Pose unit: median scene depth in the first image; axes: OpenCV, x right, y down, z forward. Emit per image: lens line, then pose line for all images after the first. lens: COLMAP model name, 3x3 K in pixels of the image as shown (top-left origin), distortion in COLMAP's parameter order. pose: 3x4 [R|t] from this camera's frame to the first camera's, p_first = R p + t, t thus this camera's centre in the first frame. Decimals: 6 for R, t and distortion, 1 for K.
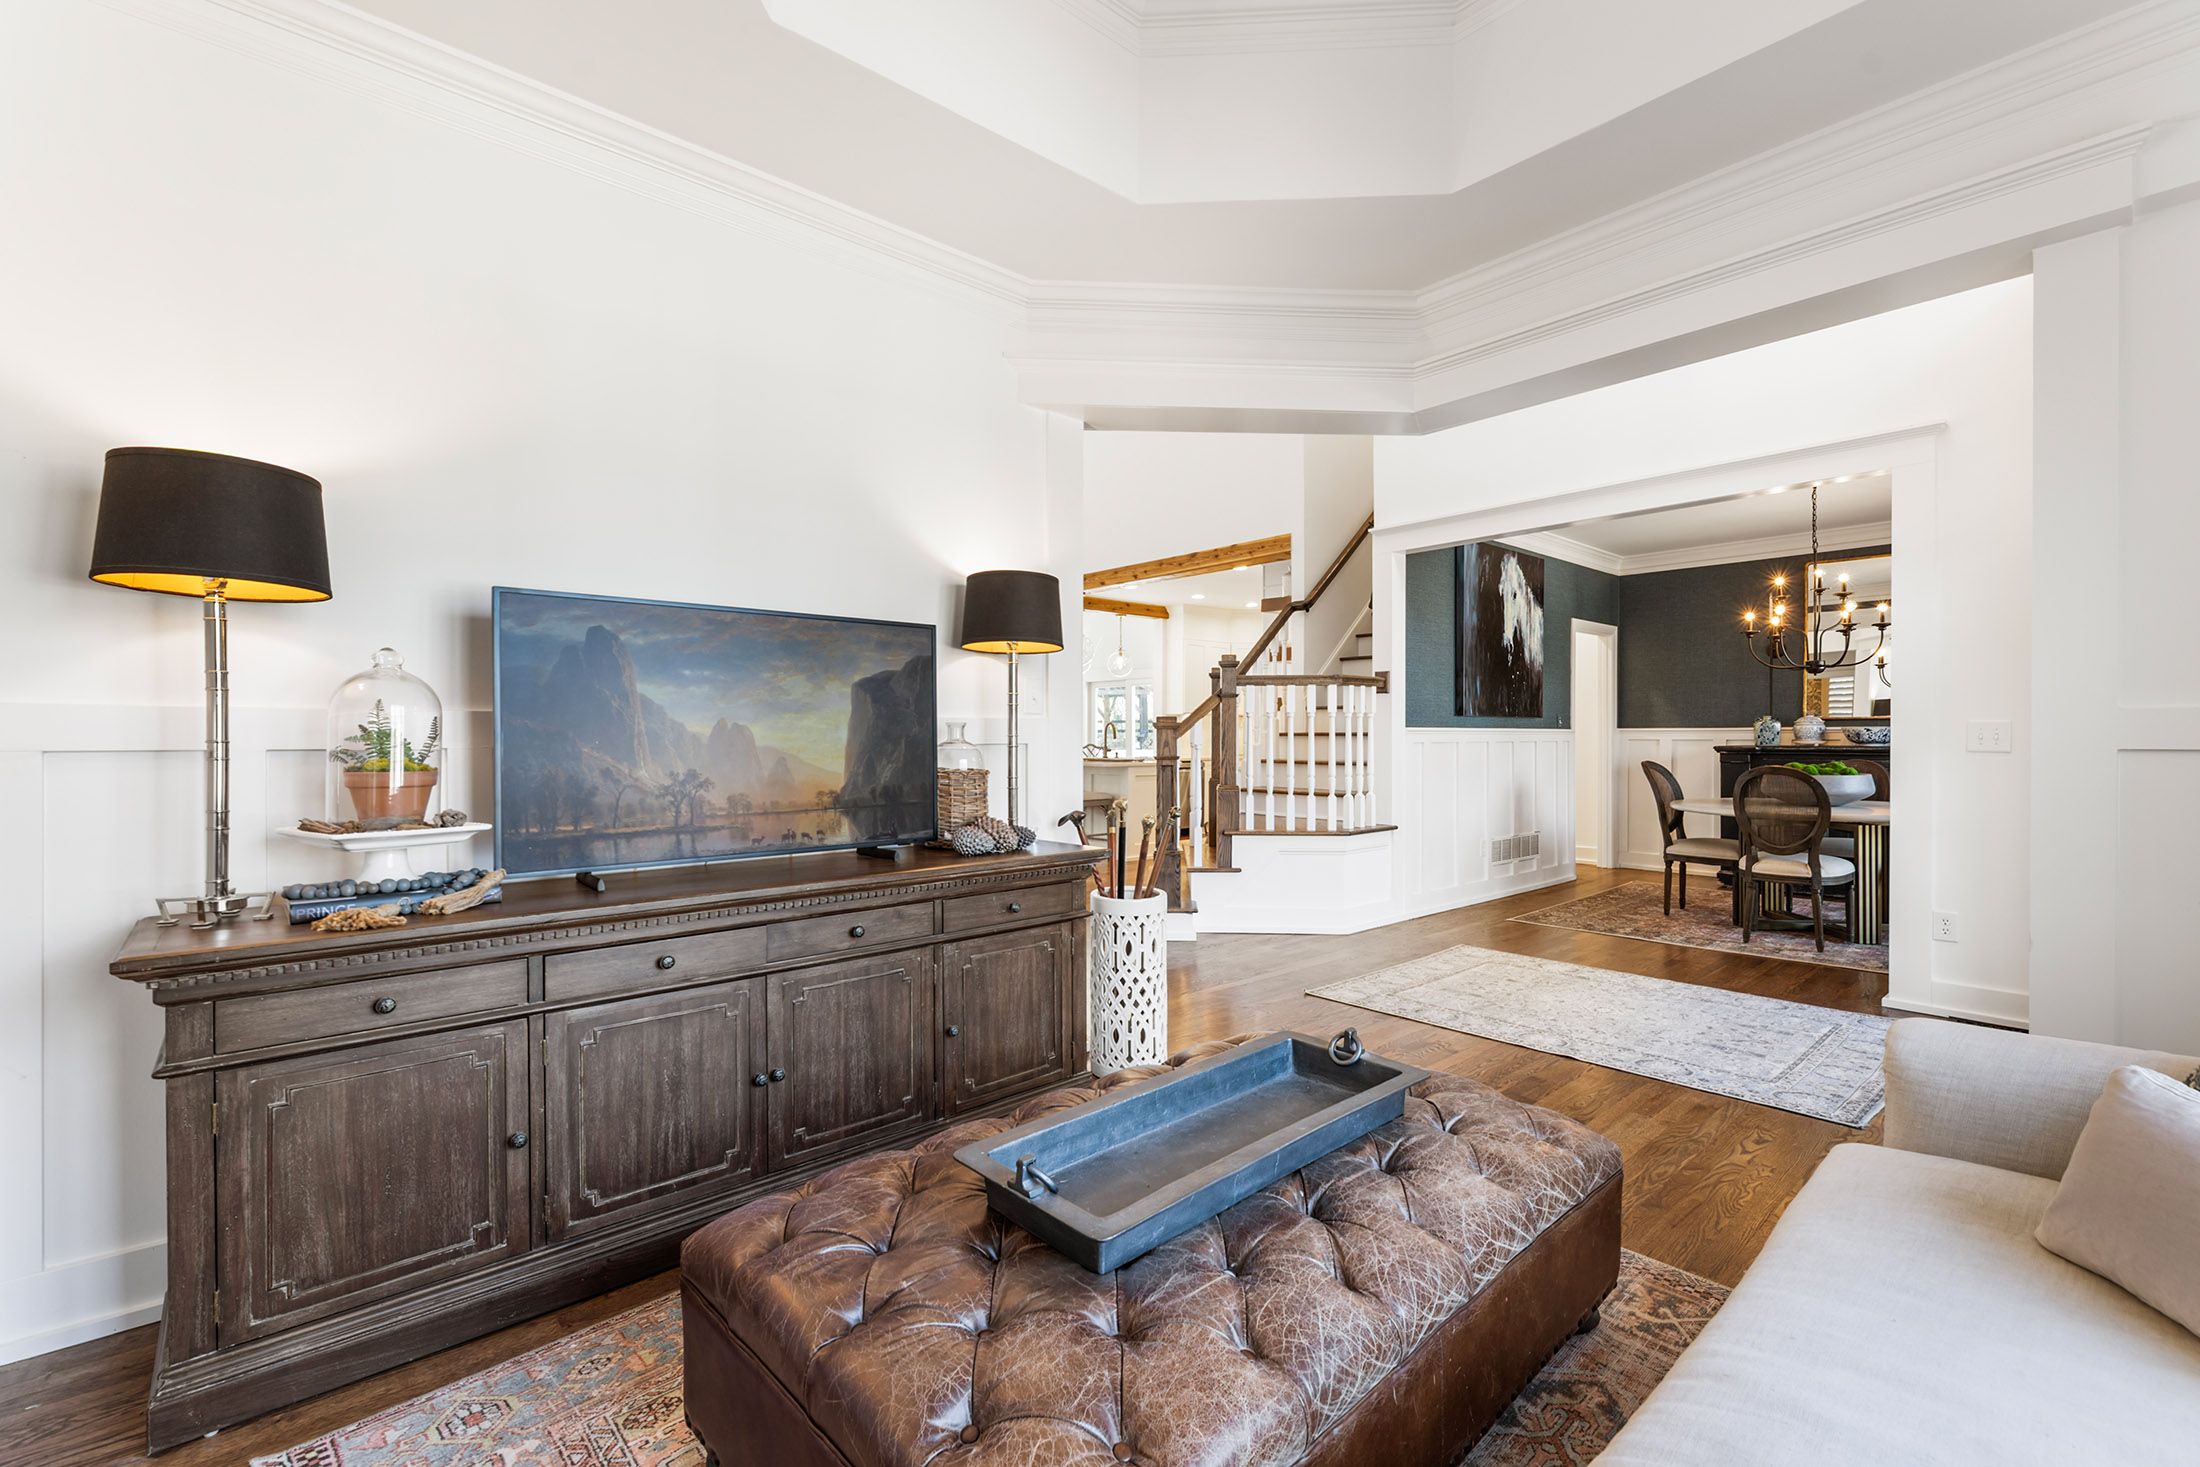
lens RADIAL K [[936.0, 0, 1101.5], [0, 936.0, 740.3], [0, 0, 1]] dist [0.000049, 0.000030]
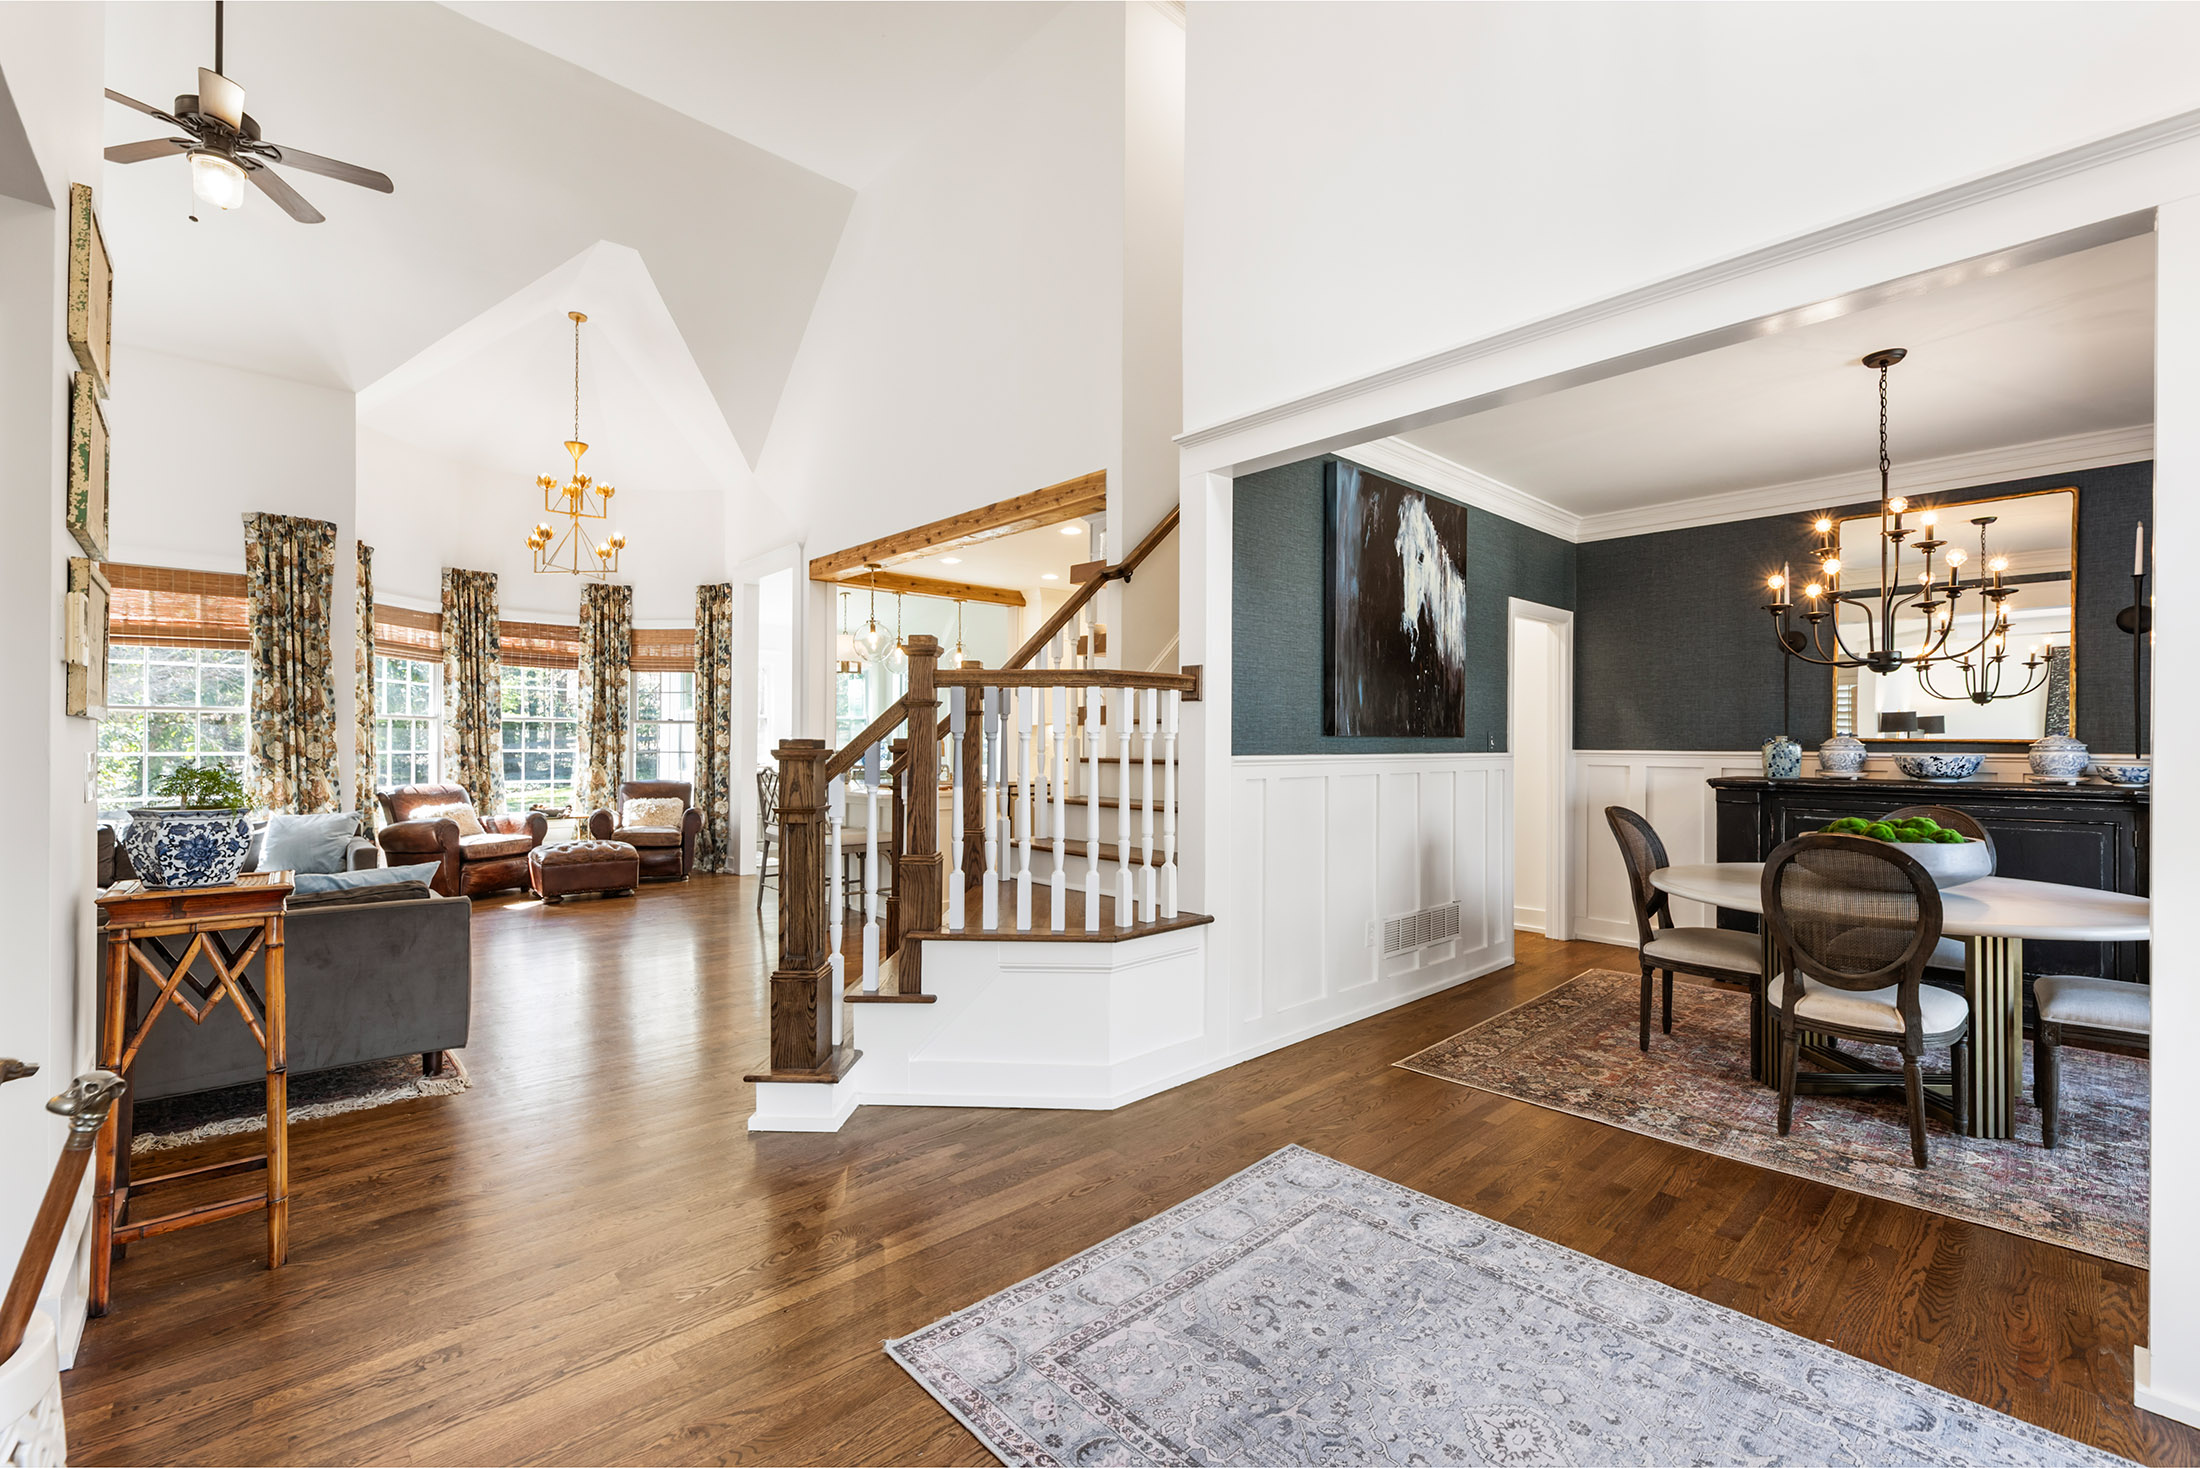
lens RADIAL K [[928.9, 0, 1095.9], [0, 928.9, 739.6], [0, 0, 1]] dist [-0.000282, -0.000003]
pose [[0.999744, 0.004421, 0.022169, 0.202510], [-0.004293, 0.999974, -0.005811, -0.018885], [-0.022194, 0.005714, 0.999737, 0.351731]]
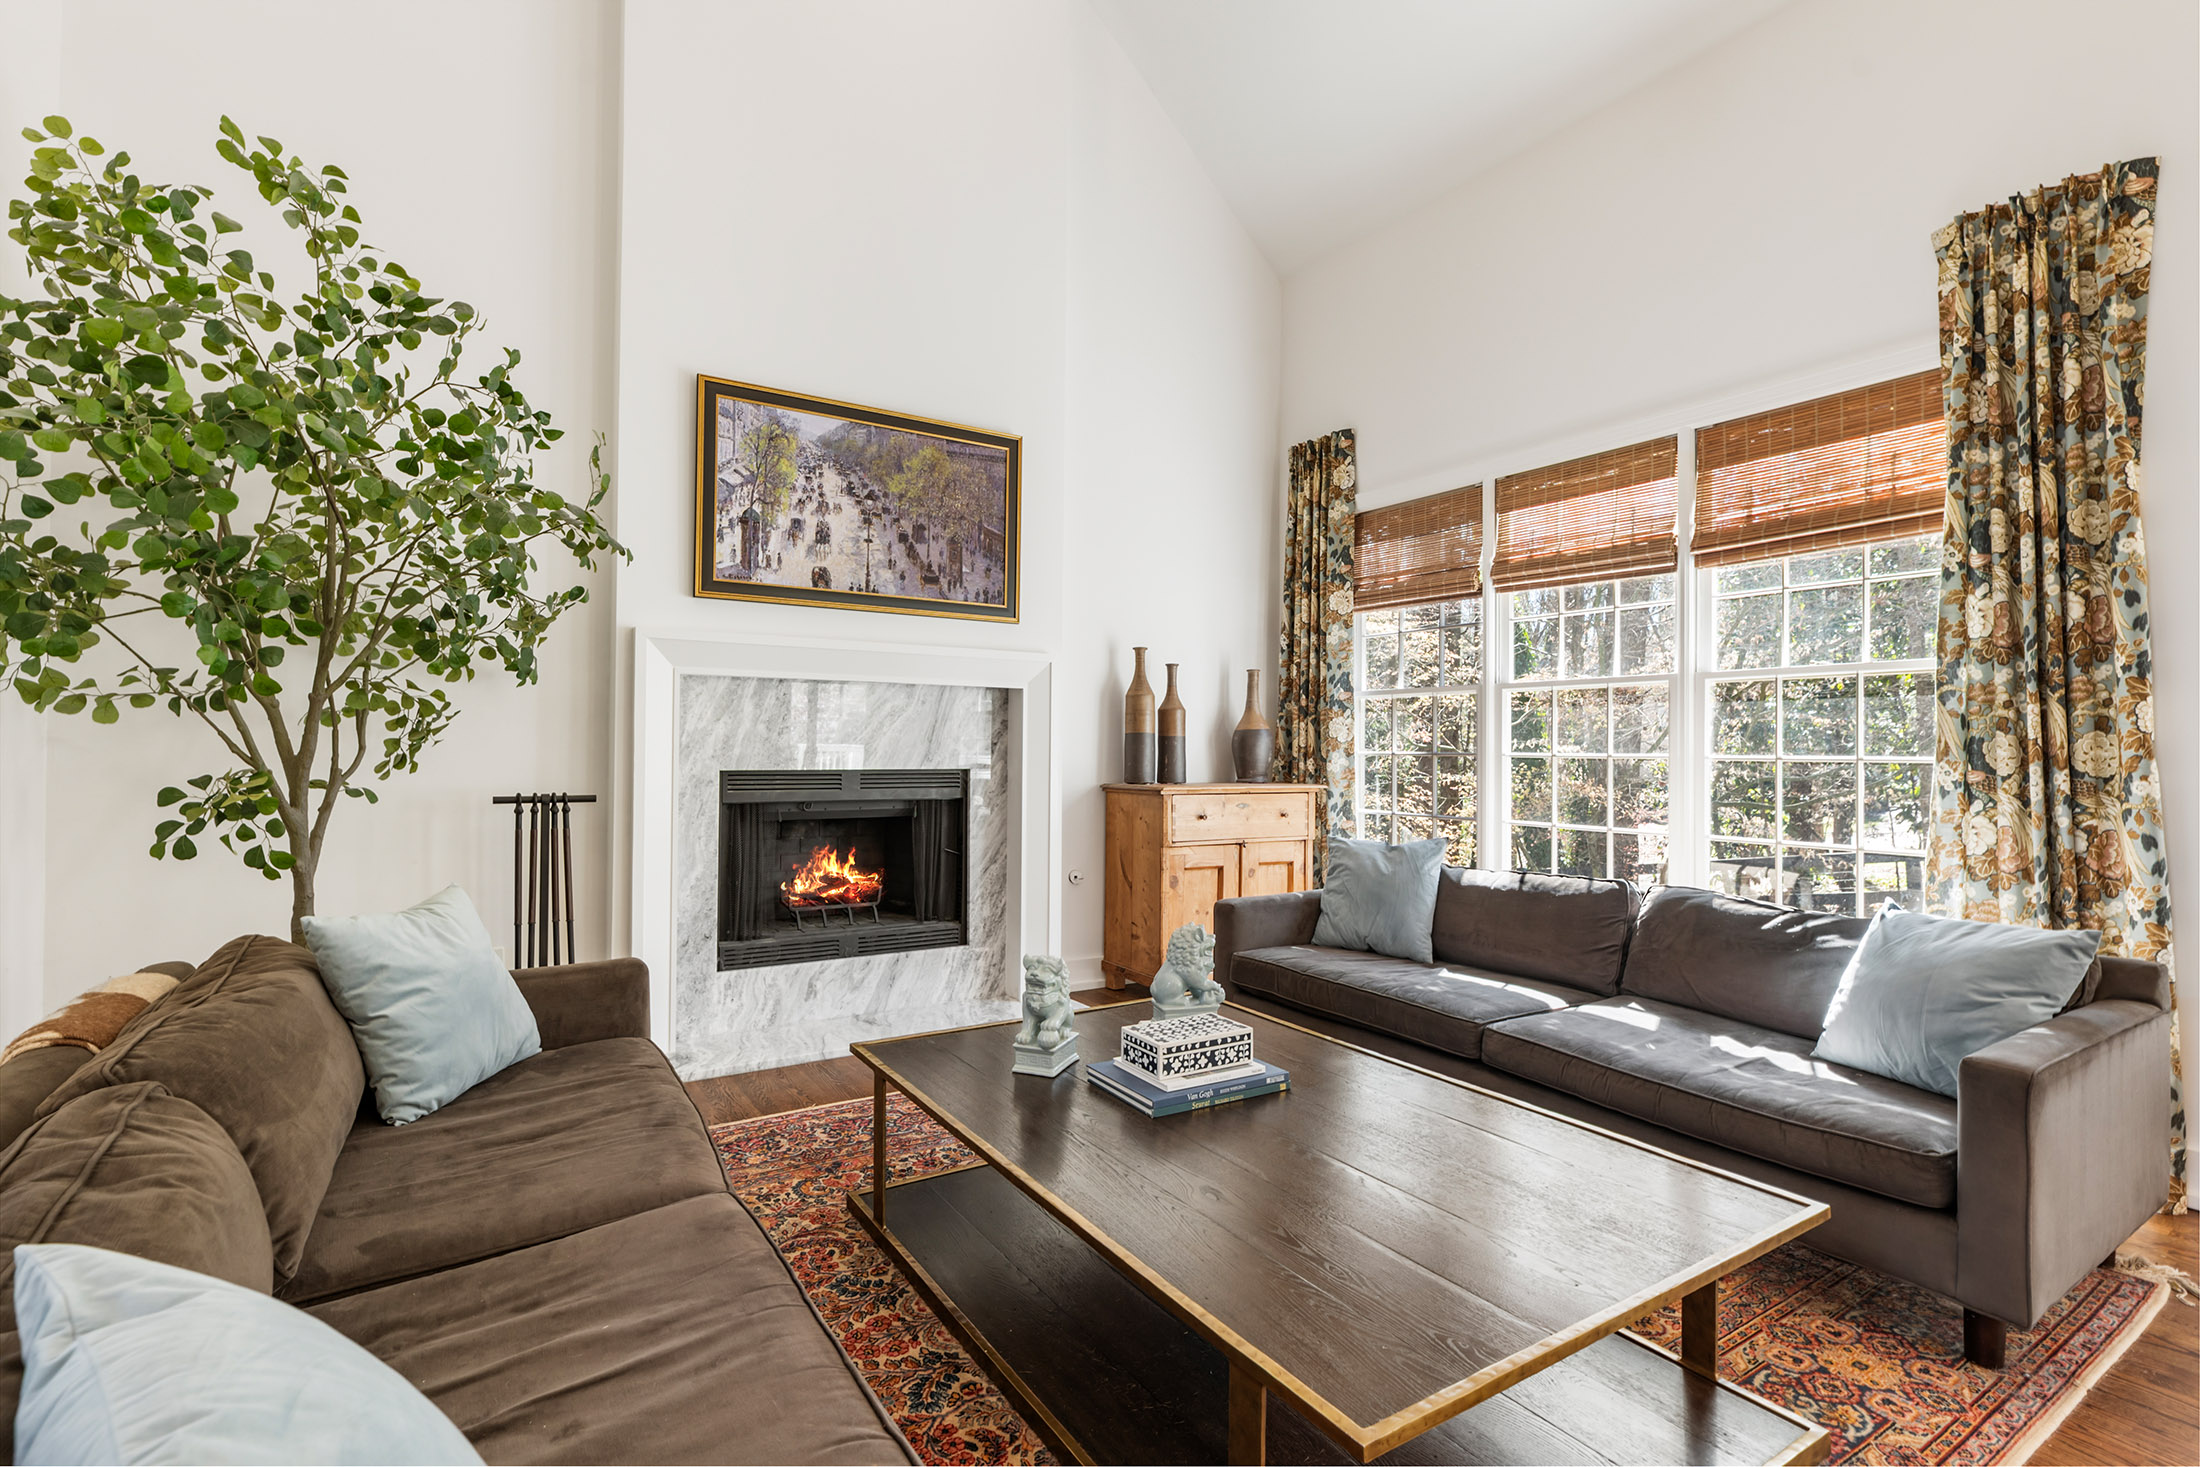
lens RADIAL K [[1016.6, 0, 1095.7], [0, 1016.6, 736.2], [0, 0, 1]] dist [-0.002518, 0.000087]
pose [[-0.153392, -0.016312, -0.988031, -0.127483], [-0.014267, 0.999796, -0.014292, -0.004694], [0.988062, 0.011904, -0.153593, 1.015047]]
